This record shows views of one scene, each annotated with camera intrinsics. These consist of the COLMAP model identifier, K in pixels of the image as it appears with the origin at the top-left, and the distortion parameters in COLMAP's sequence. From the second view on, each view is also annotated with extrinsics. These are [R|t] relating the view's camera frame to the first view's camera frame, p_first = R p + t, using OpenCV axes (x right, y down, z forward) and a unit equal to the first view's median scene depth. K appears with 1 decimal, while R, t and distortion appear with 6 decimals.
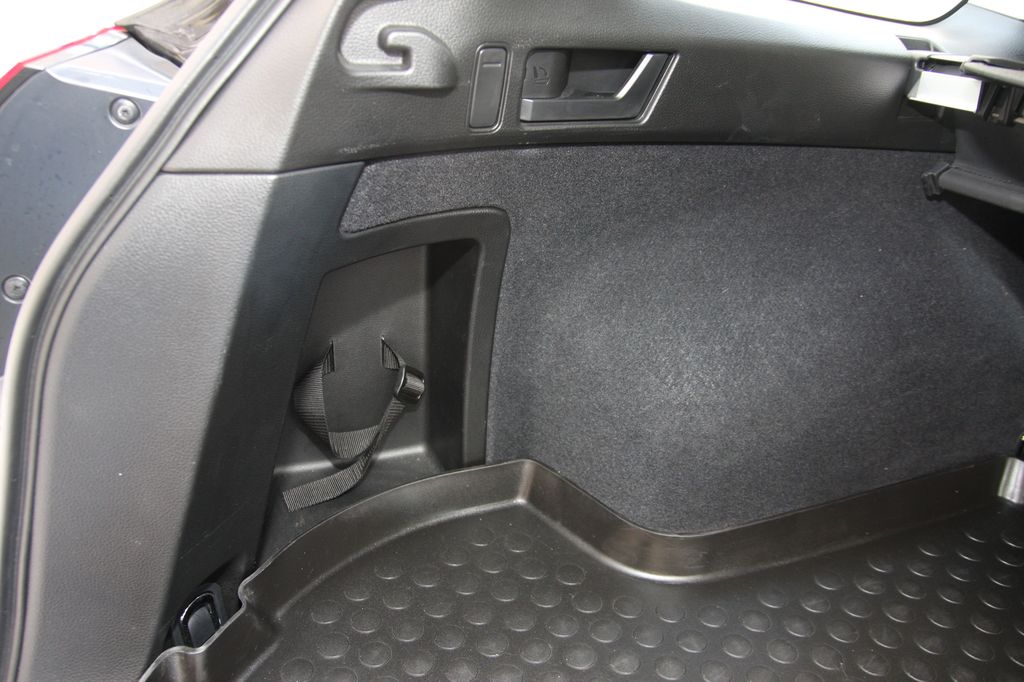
lens RADIAL K [[790.0, 0, 512.0], [0, 790.0, 341.0], [0, 0, 1]] dist [-0.126642, 0.091266]
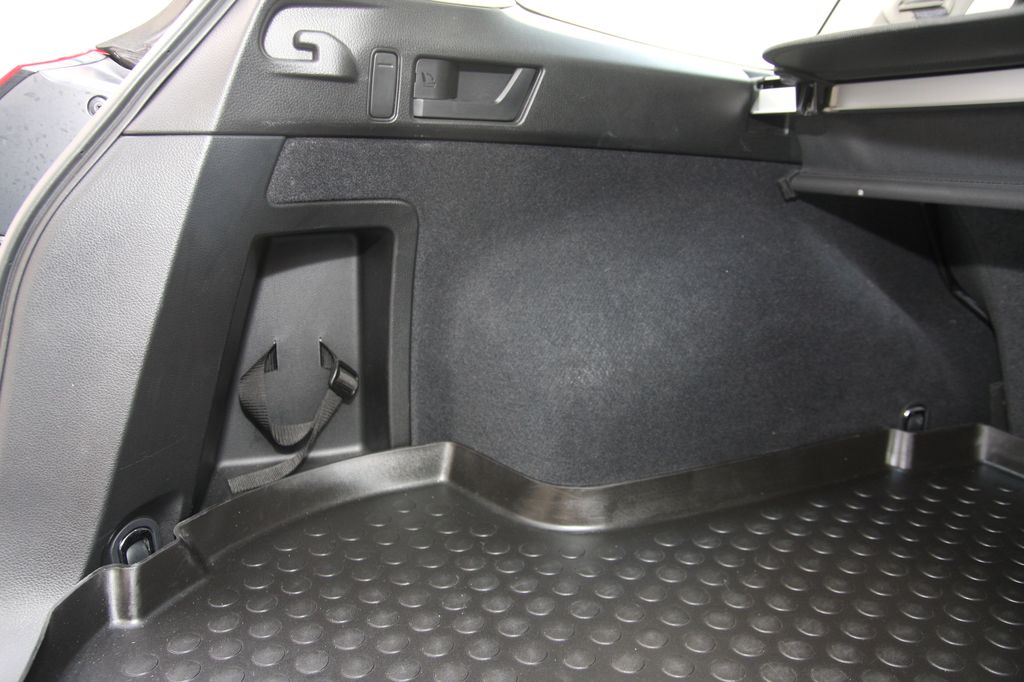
lens RADIAL K [[790.0, 0, 512.0], [0, 790.0, 341.0], [0, 0, 1]] dist [-0.126642, 0.091266]
pose [[0.999322, -0.035725, 0.008918, 0.120105], [0.036791, 0.978599, -0.202463, 0.277608], [-0.001494, 0.202654, 0.979249, -0.130036]]
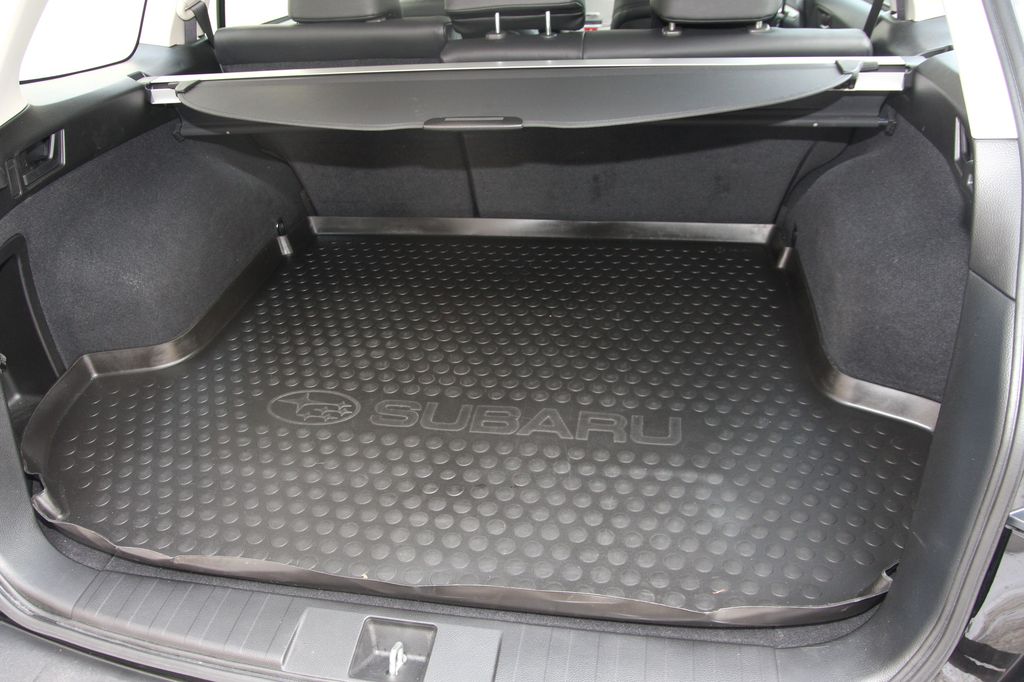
lens RADIAL K [[790.0, 0, 512.0], [0, 790.0, 341.0], [0, 0, 1]] dist [-0.126642, 0.091266]
pose [[0.495253, -0.526684, 0.690890, -0.802754], [0.456094, 0.834487, 0.309209, 0.027242], [-0.739394, 0.161974, 0.653499, -1.024714]]
